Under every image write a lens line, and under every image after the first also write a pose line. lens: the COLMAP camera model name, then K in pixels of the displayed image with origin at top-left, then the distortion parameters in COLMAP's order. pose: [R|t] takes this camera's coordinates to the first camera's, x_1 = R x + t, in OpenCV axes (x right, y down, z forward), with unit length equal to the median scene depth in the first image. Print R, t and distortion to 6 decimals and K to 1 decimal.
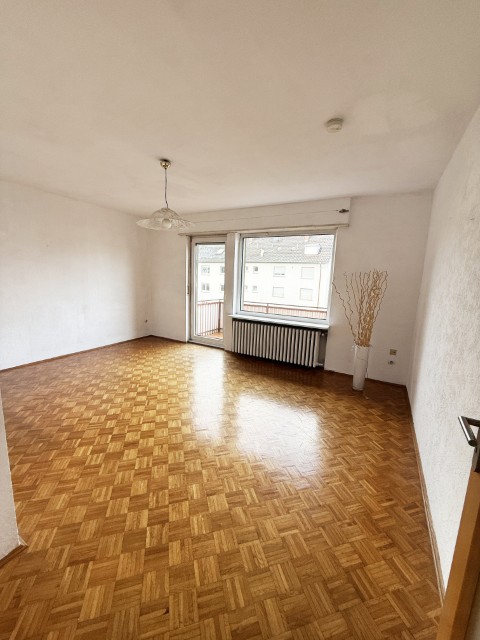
lens RADIAL K [[256.5, 0, 243.1], [0, 256.5, 319.8], [0, 0, 1]] dist [-0.000074, -0.000604]
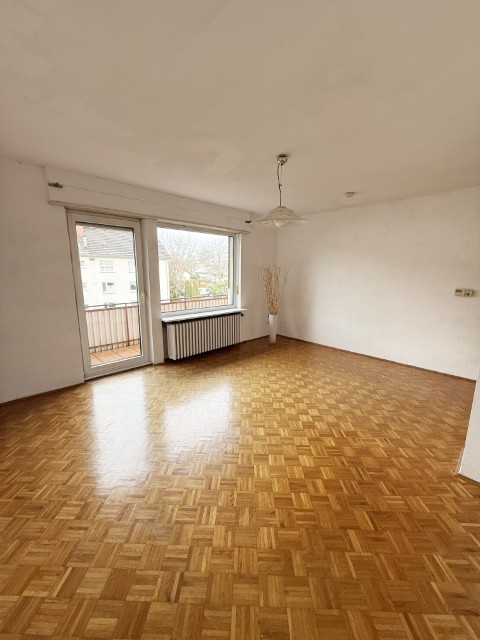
lens RADIAL K [[256.5, 0, 243.0], [0, 256.5, 317.6], [0, 0, 1]] dist [-0.000074, -0.000604]
pose [[0.289730, -0.210191, 0.933743, -0.739181], [0.162175, 0.972262, 0.168541, -0.121911], [-0.943269, 0.102598, 0.315781, 0.482296]]
